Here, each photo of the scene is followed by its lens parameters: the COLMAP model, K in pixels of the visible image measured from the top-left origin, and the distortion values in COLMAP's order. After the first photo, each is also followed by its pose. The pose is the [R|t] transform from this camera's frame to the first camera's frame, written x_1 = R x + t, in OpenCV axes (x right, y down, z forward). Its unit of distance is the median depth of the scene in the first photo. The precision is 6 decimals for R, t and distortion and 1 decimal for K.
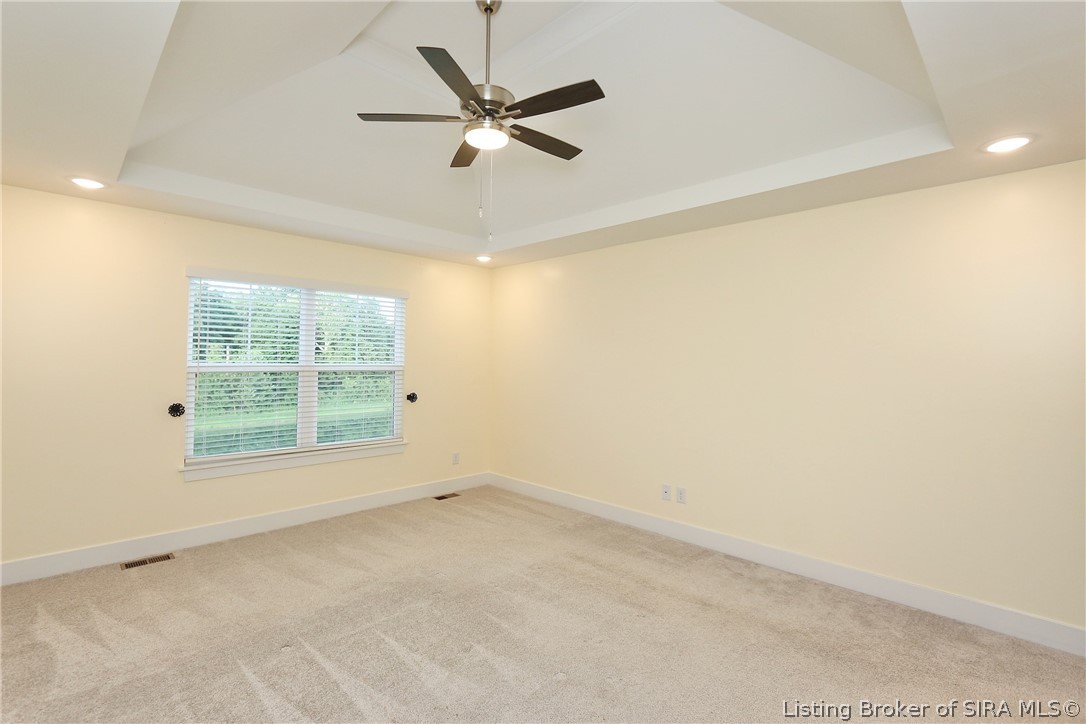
lens RADIAL K [[504.9, 0, 544.4], [0, 504.9, 359.8], [0, 0, 1]] dist [-0.013298, 0.003745]
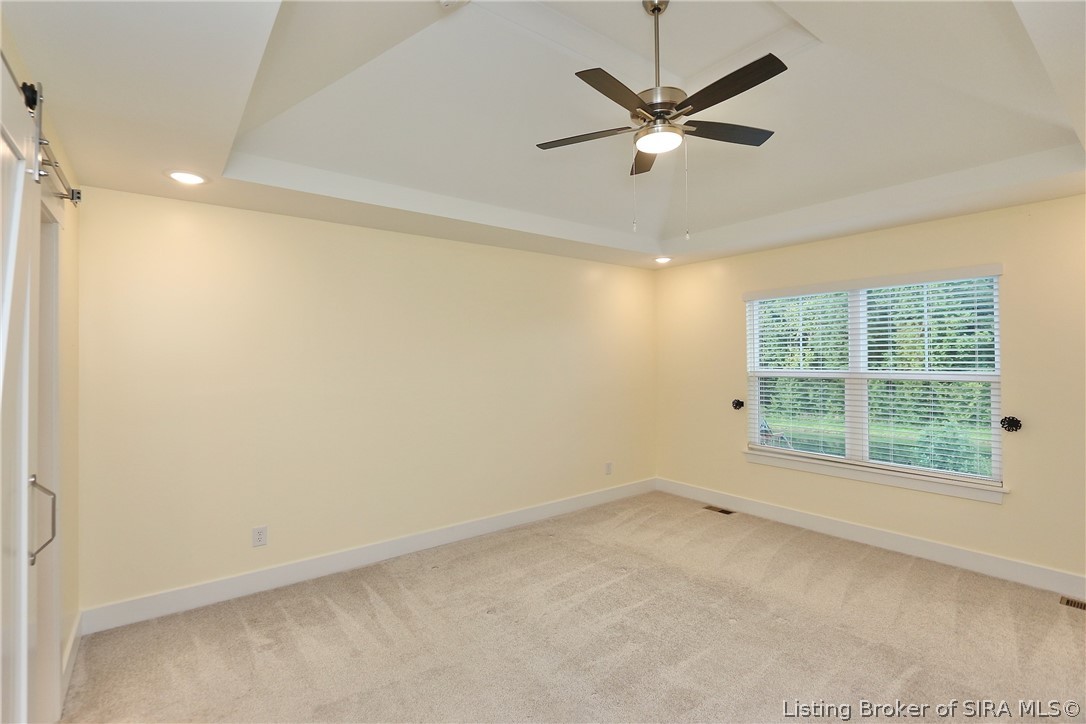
lens RADIAL K [[523.3, 0, 551.9], [0, 523.3, 360.2], [0, 0, 1]] dist [-0.009101, 0.000185]
pose [[-0.142011, -0.013102, -0.989778, 0.649304], [-0.002361, 0.999914, -0.012898, 0.002617], [0.989862, 0.000505, -0.142030, 0.666759]]
